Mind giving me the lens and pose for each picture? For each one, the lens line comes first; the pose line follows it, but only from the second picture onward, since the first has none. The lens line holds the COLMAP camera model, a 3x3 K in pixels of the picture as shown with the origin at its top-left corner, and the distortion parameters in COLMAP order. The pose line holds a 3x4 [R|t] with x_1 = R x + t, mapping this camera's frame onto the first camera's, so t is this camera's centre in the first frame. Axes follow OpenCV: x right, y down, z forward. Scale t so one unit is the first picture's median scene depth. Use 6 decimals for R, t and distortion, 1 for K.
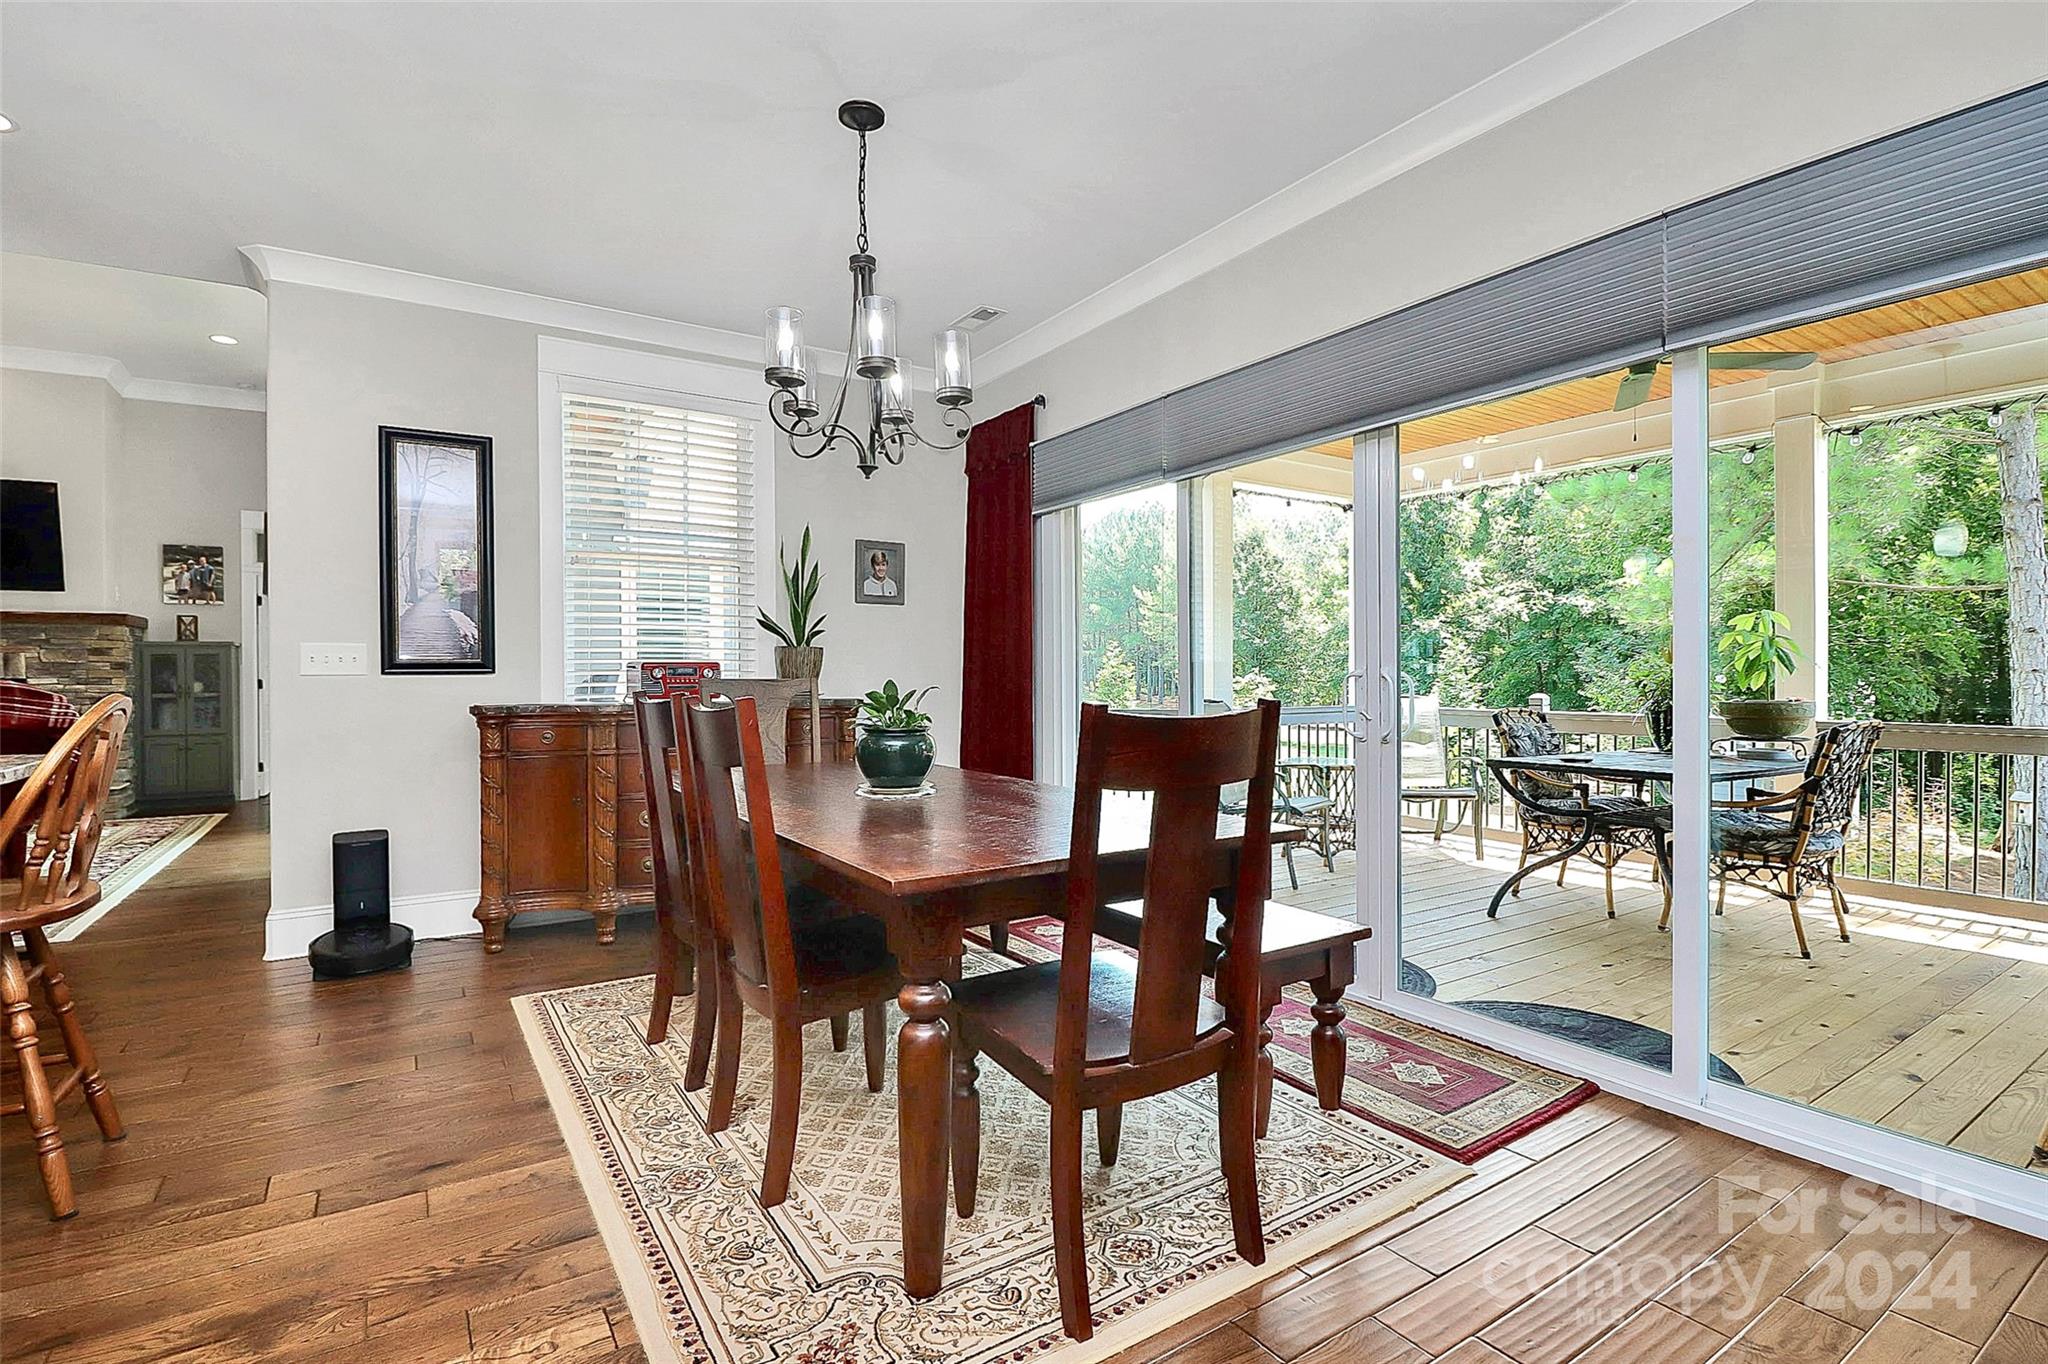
lens RADIAL K [[967.6, 0, 1020.3], [0, 967.6, 684.4], [0, 0, 1]] dist [-0.002489, -0.009628]
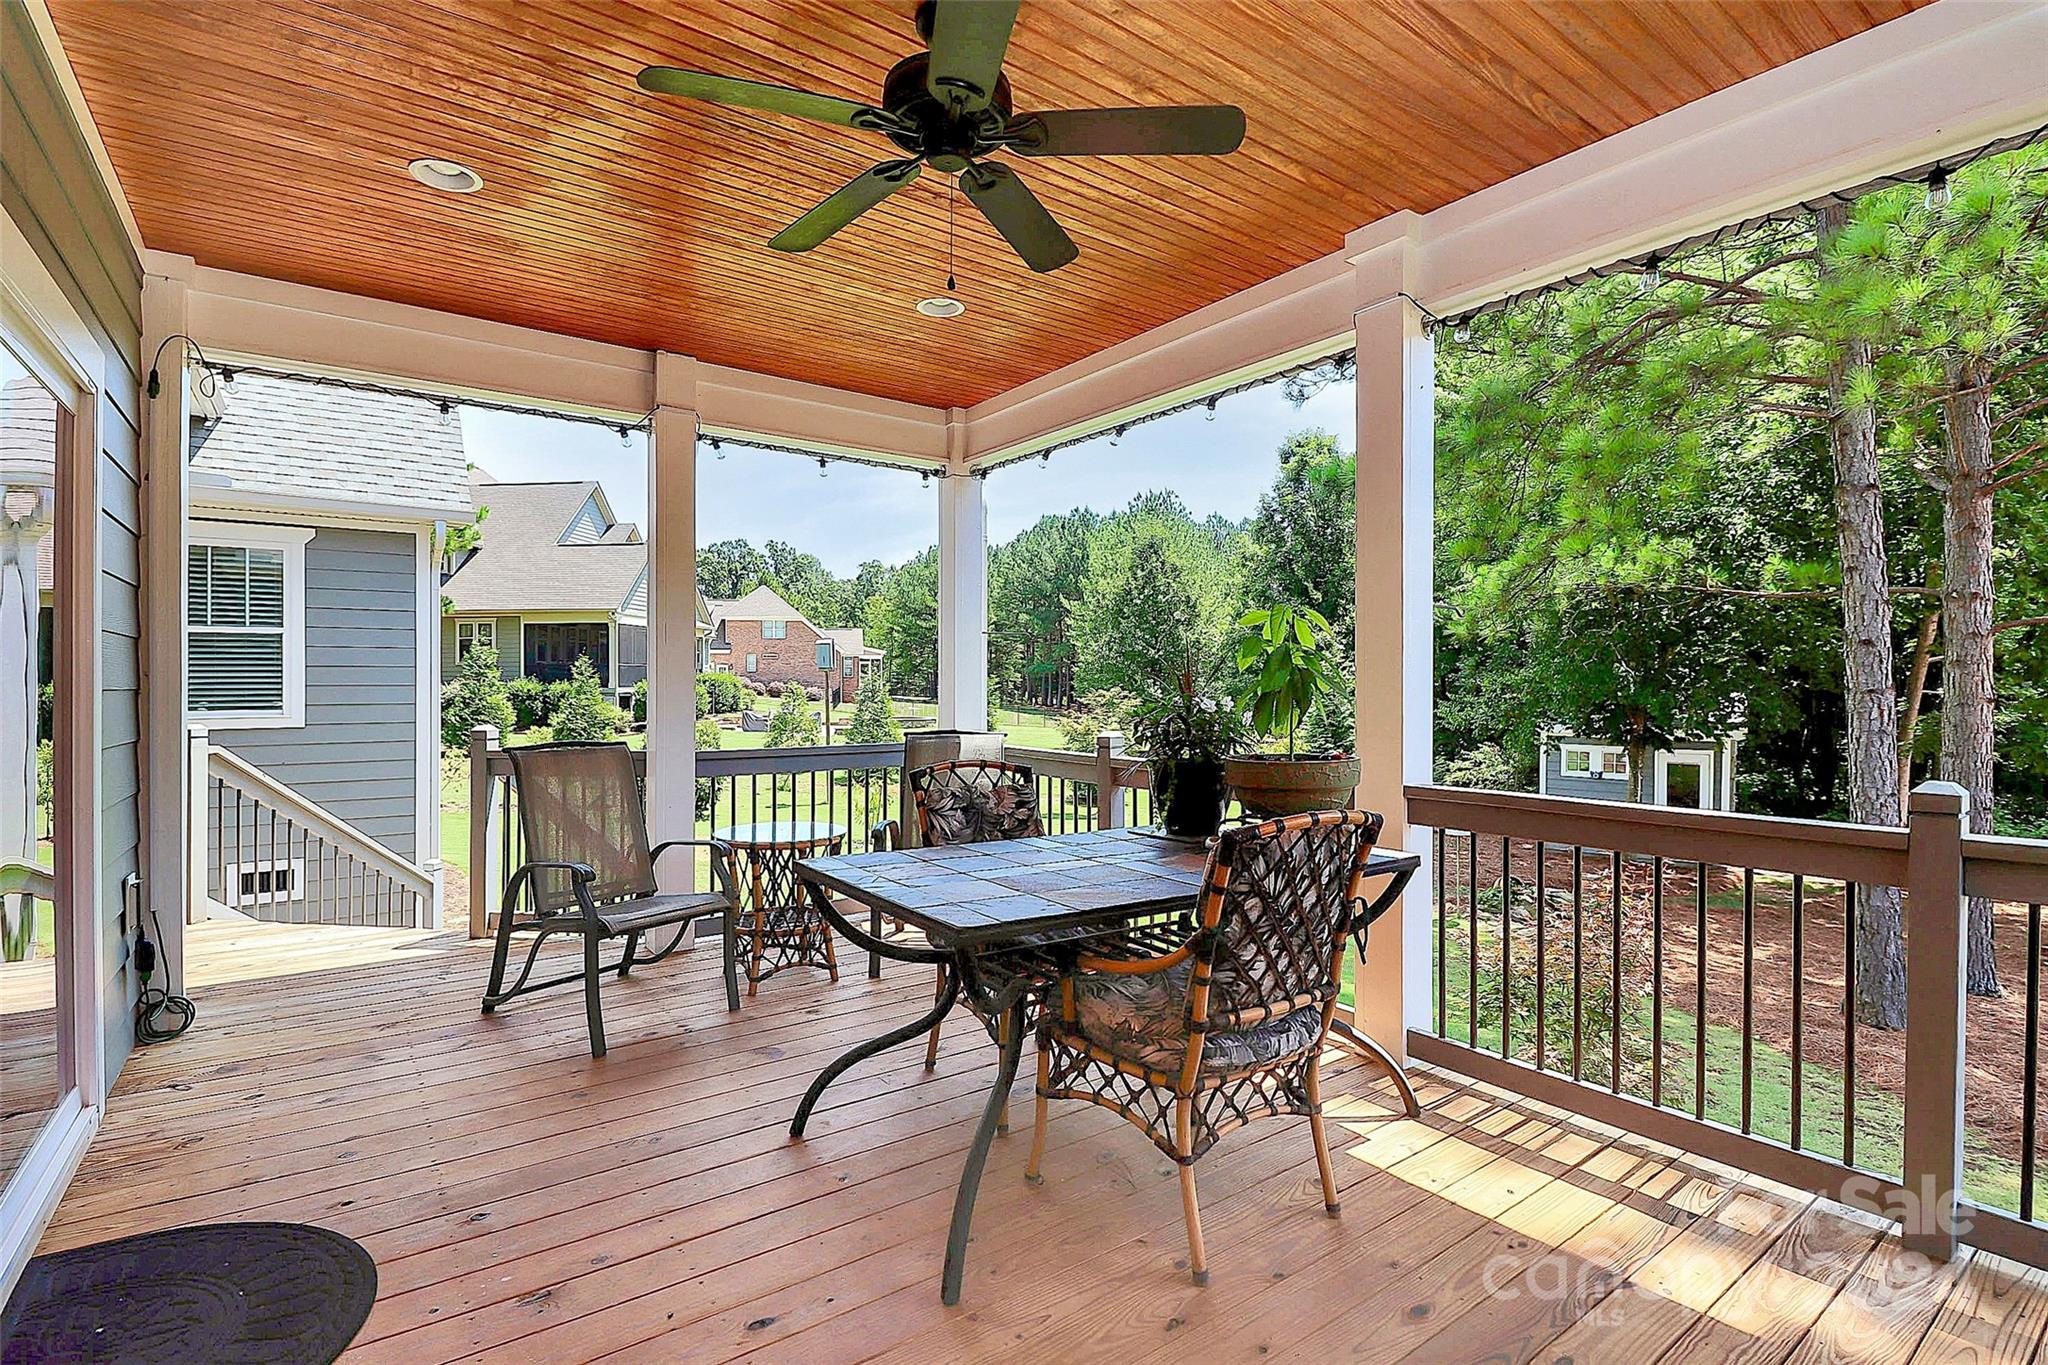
lens RADIAL K [[967.6, 0, 1016.1], [0, 967.6, 683.8], [0, 0, 1]] dist [-0.002489, -0.009628]
pose [[0.998495, 0.005944, 0.054518, 0.533815], [-0.005412, 0.999936, -0.009893, -0.019820], [-0.054574, 0.009583, 0.998464, 0.381571]]
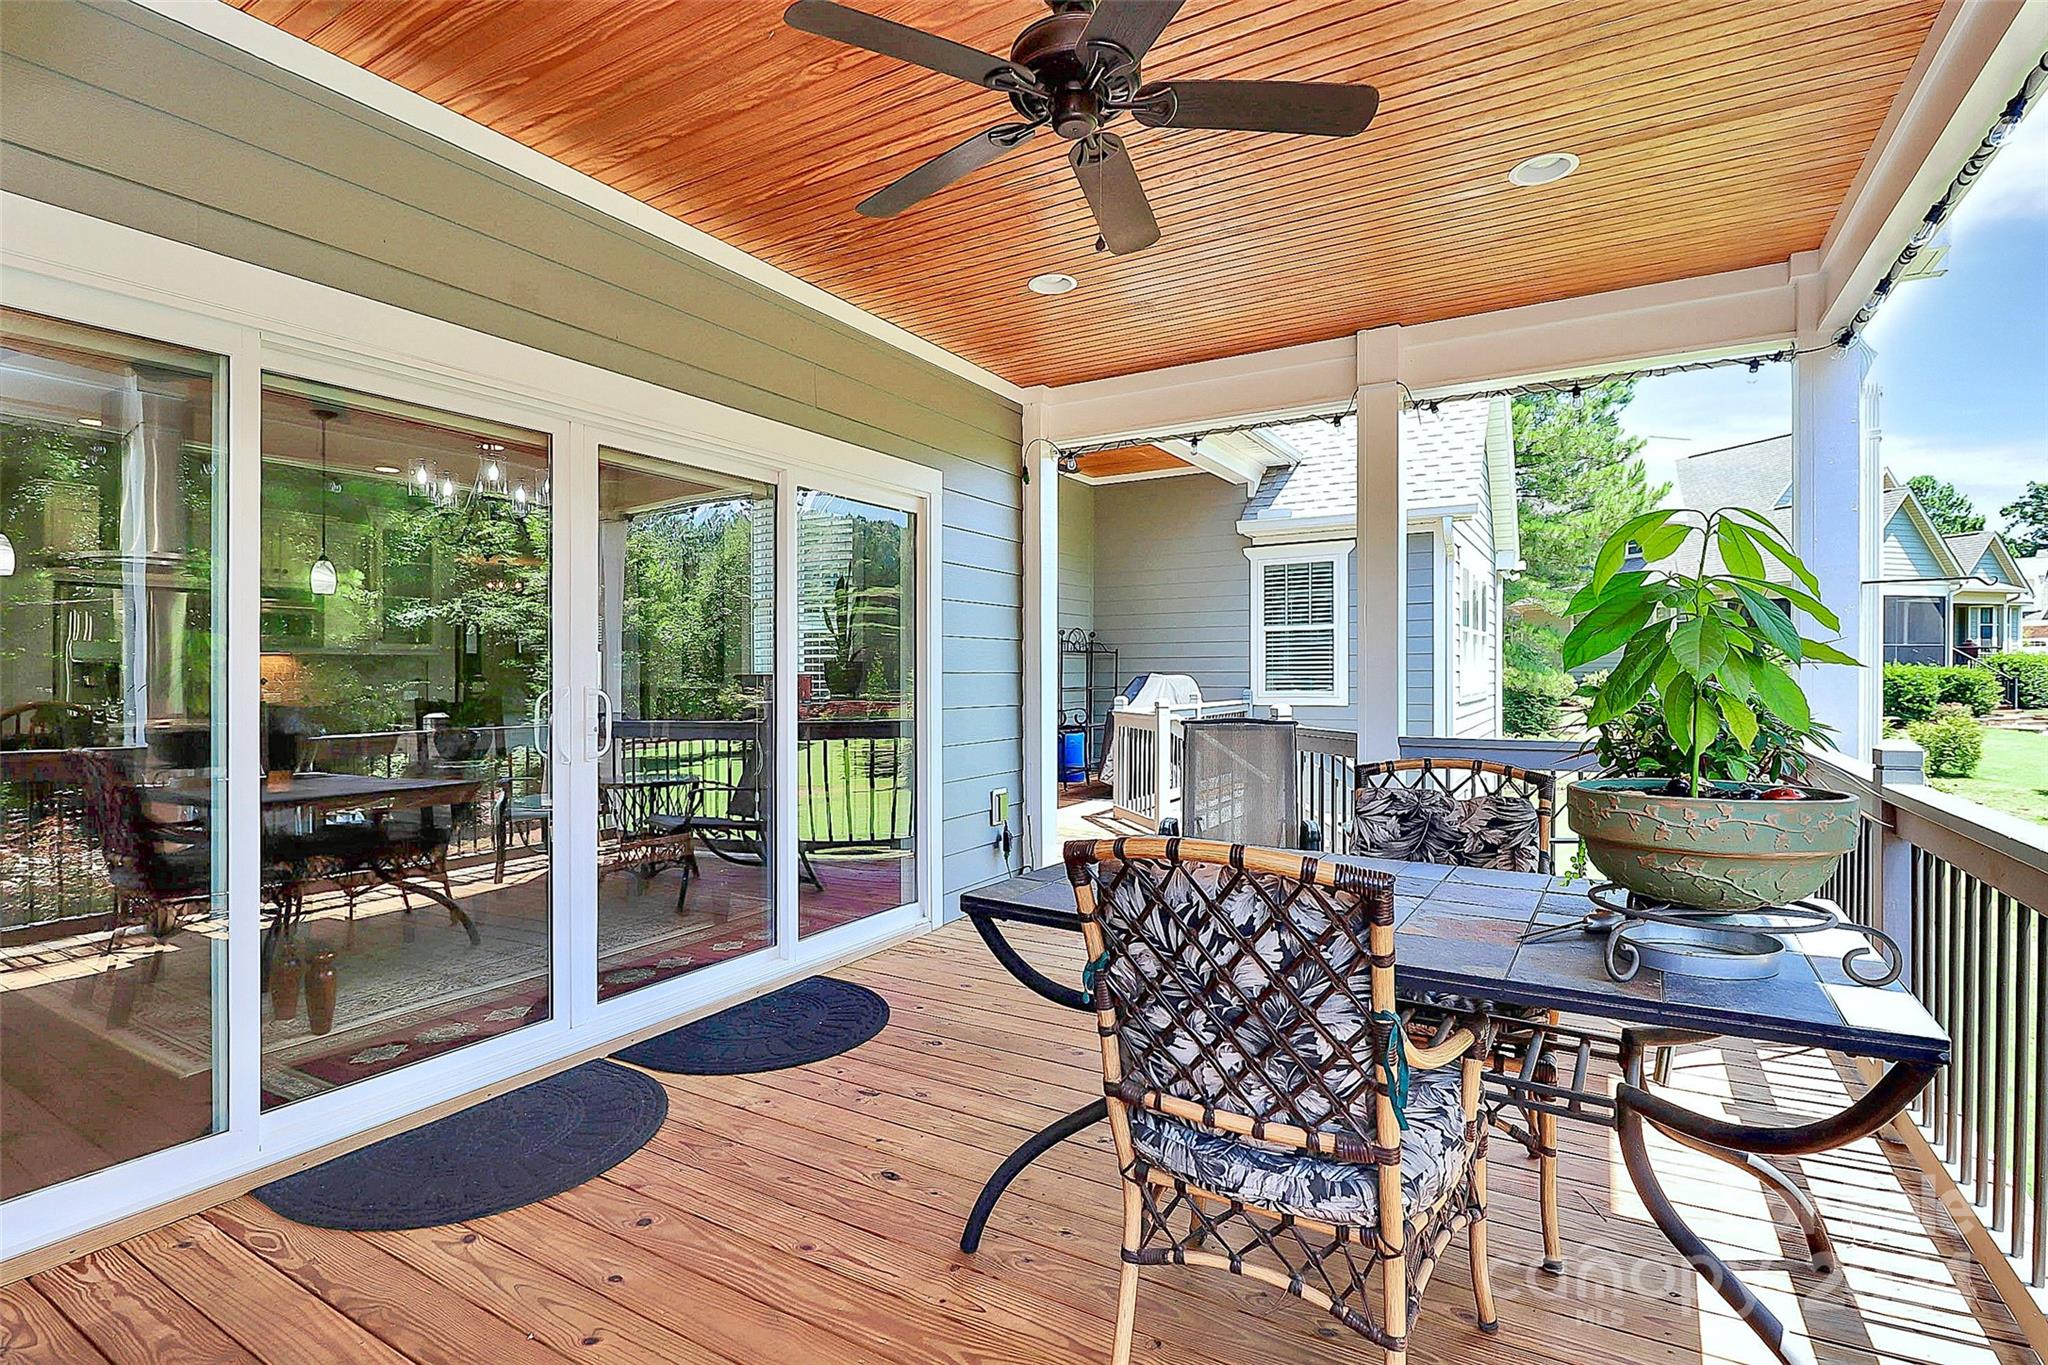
lens RADIAL K [[967.6, 0, 1025.9], [0, 967.6, 683.4], [0, 0, 1]] dist [-0.002489, -0.009628]
pose [[0.447268, 0.011103, -0.894331, 0.914107], [-0.005254, 0.999938, 0.009786, -0.018155], [0.894384, 0.000321, 0.447299, 0.618739]]
